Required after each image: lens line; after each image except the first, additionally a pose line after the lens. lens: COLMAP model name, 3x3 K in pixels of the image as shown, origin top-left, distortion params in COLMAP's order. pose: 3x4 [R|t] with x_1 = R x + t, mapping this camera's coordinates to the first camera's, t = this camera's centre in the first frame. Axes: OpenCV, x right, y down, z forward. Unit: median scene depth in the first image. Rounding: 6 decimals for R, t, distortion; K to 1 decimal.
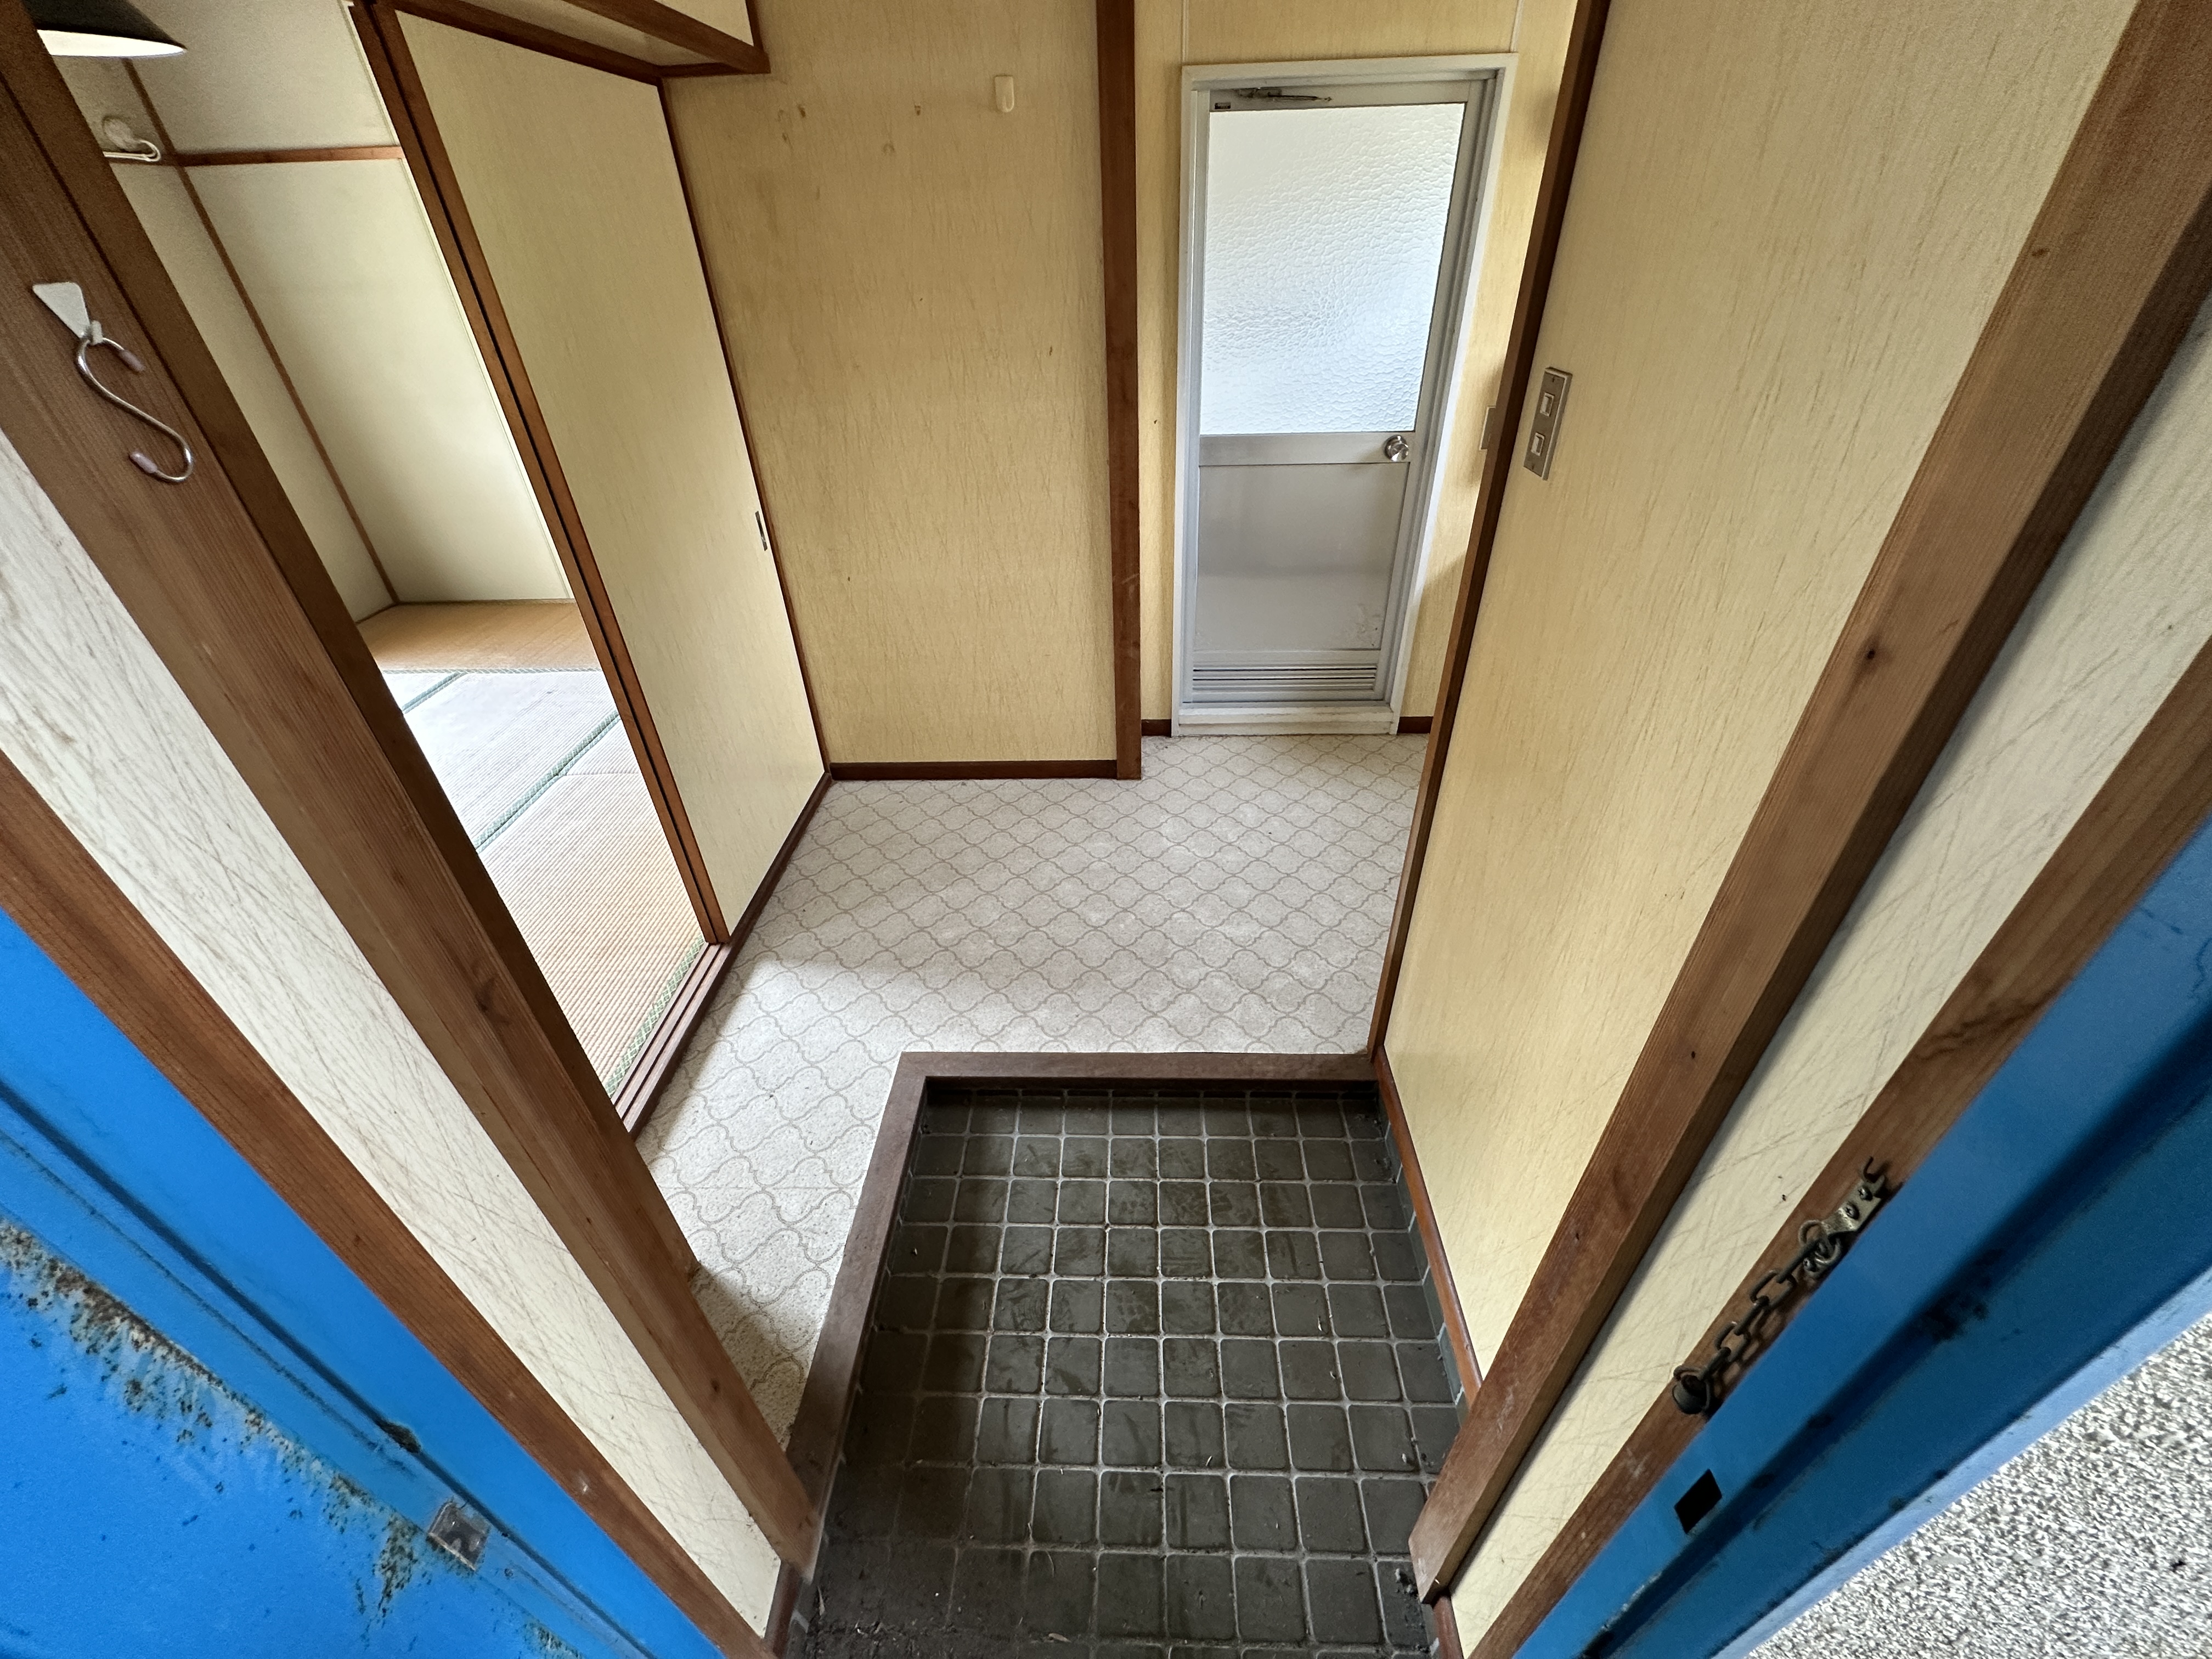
lens RADIAL K [[878.8, 0, 1106.0], [0, 878.8, 829.5], [0, 0, 1]] dist [-0.001127, -0.000020]
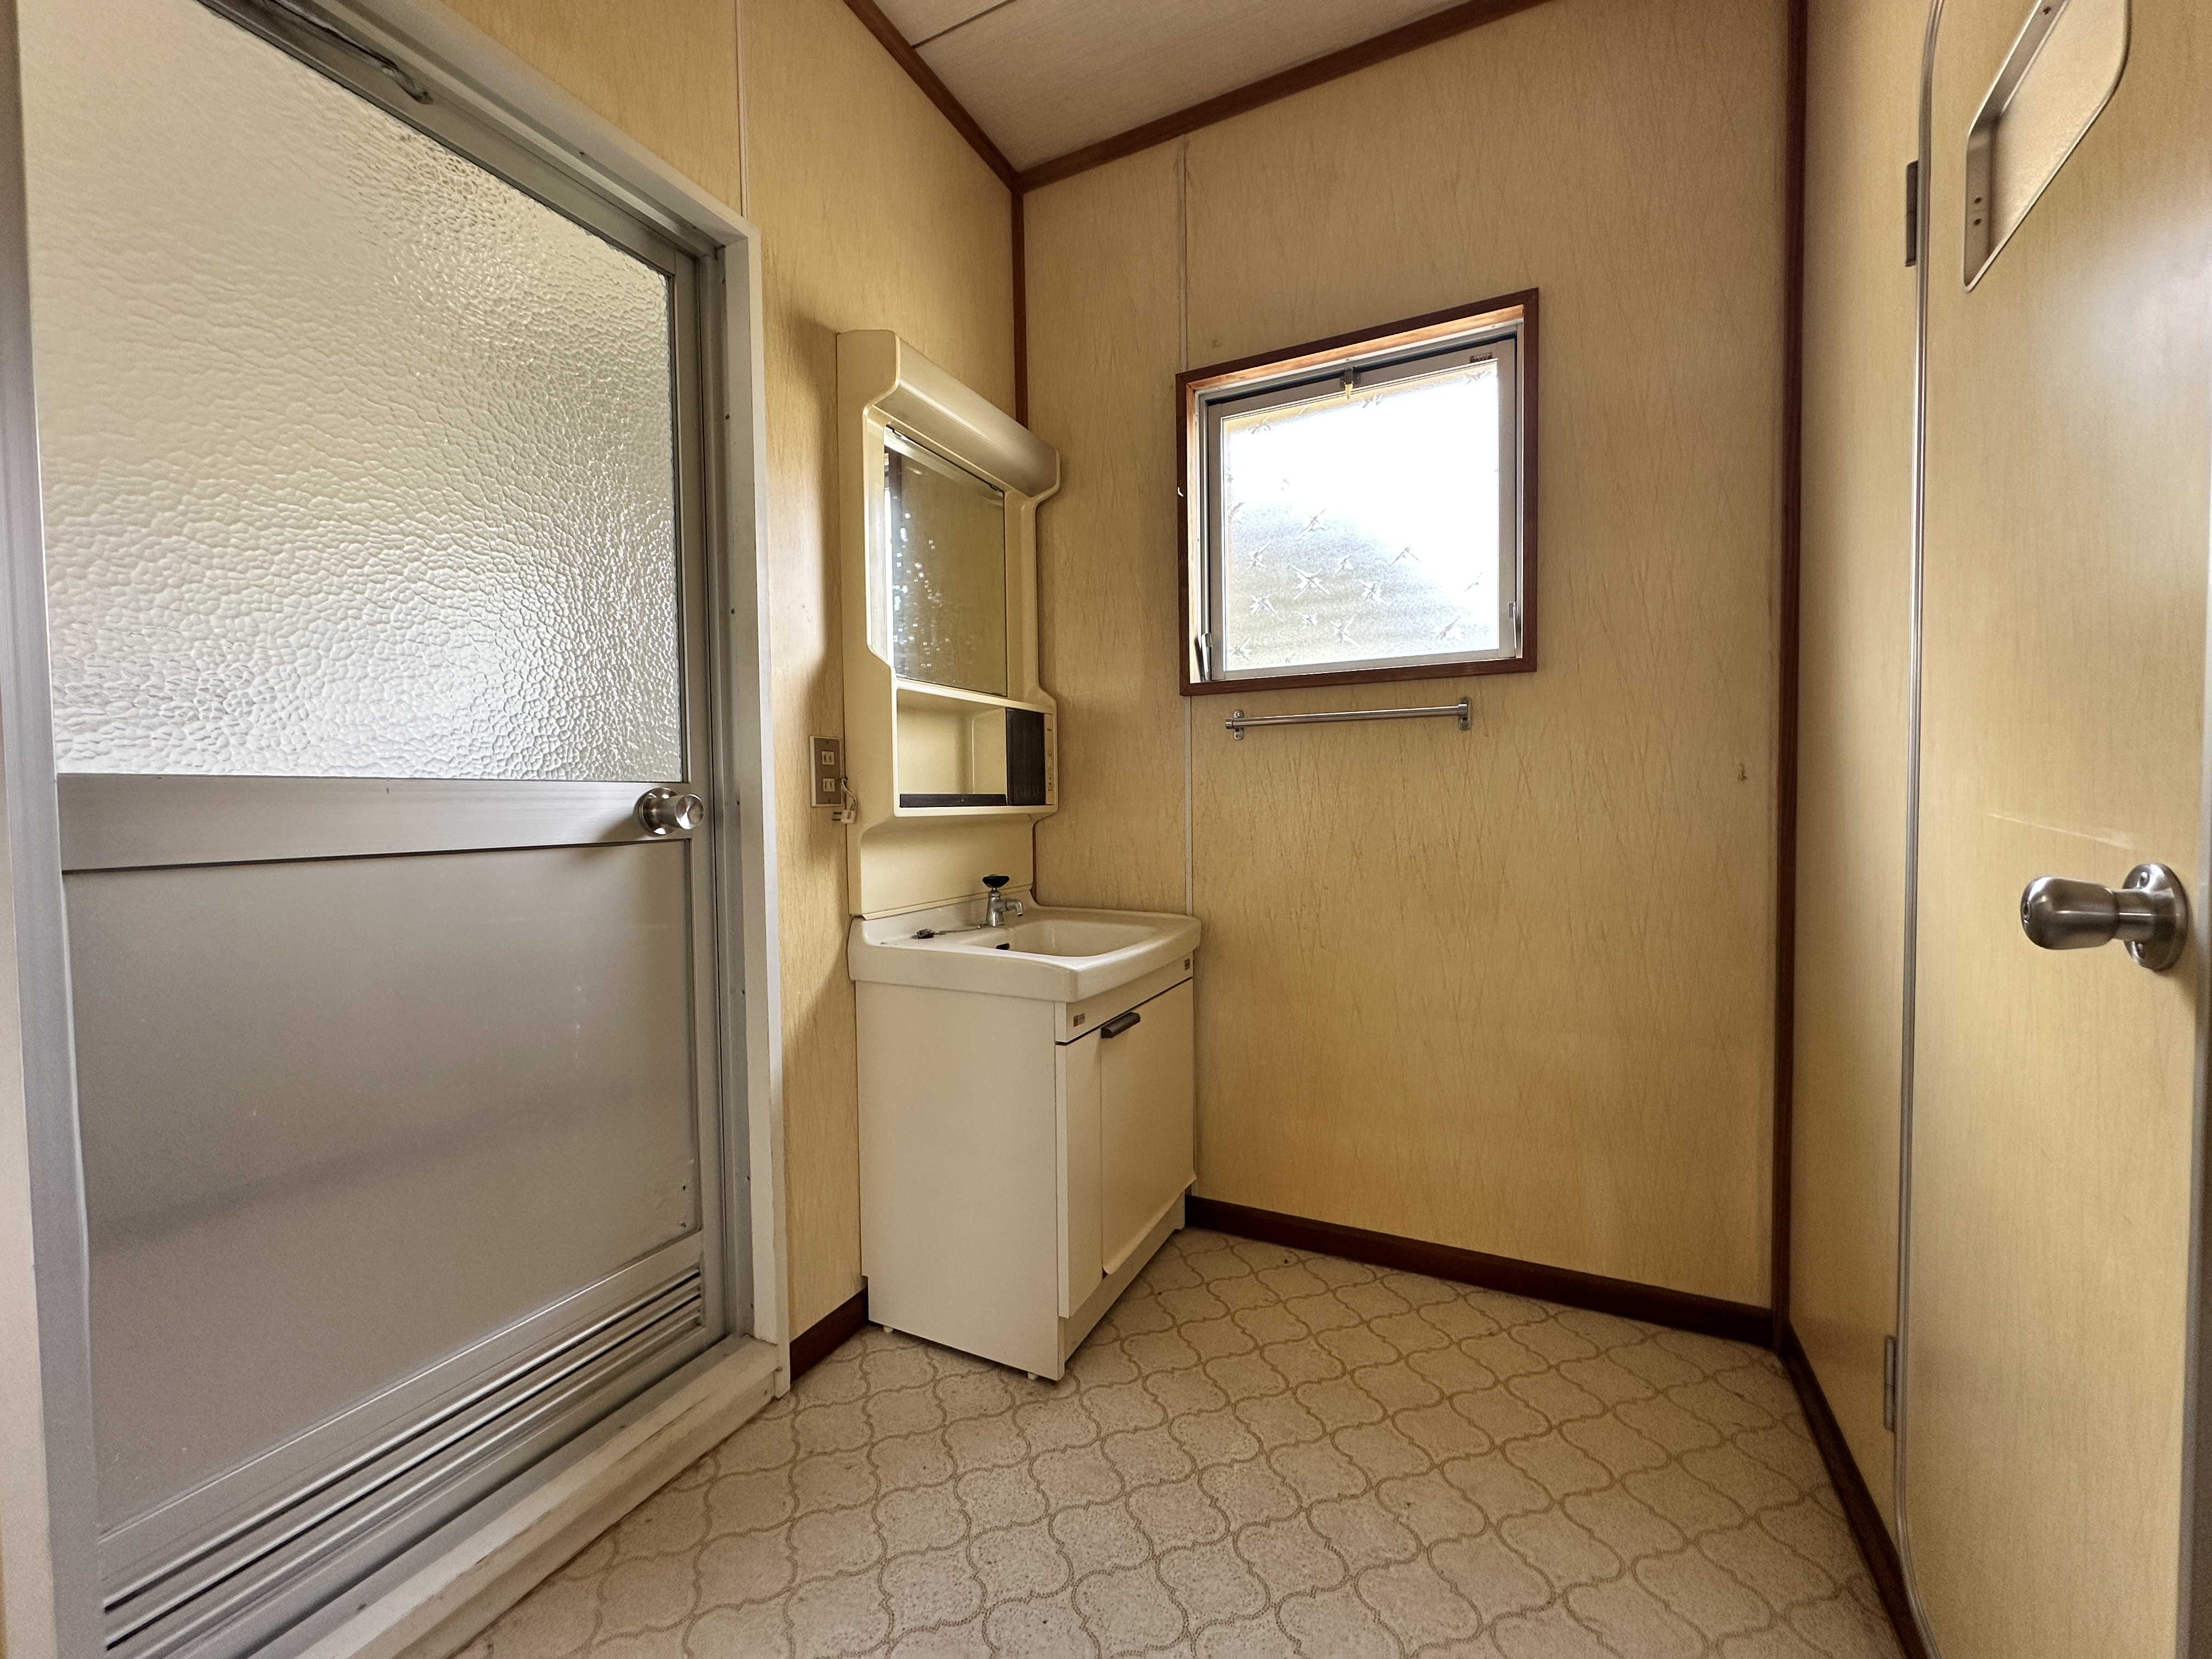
lens RADIAL K [[878.8, 0, 1106.0], [0, 878.8, 829.5], [0, 0, 1]] dist [-0.001127, -0.000020]
pose [[0.410221, -0.010309, 0.911928, -0.015802], [0.522060, 0.822546, -0.225545, -0.186082], [-0.747778, 0.568605, 0.342808, 0.652242]]
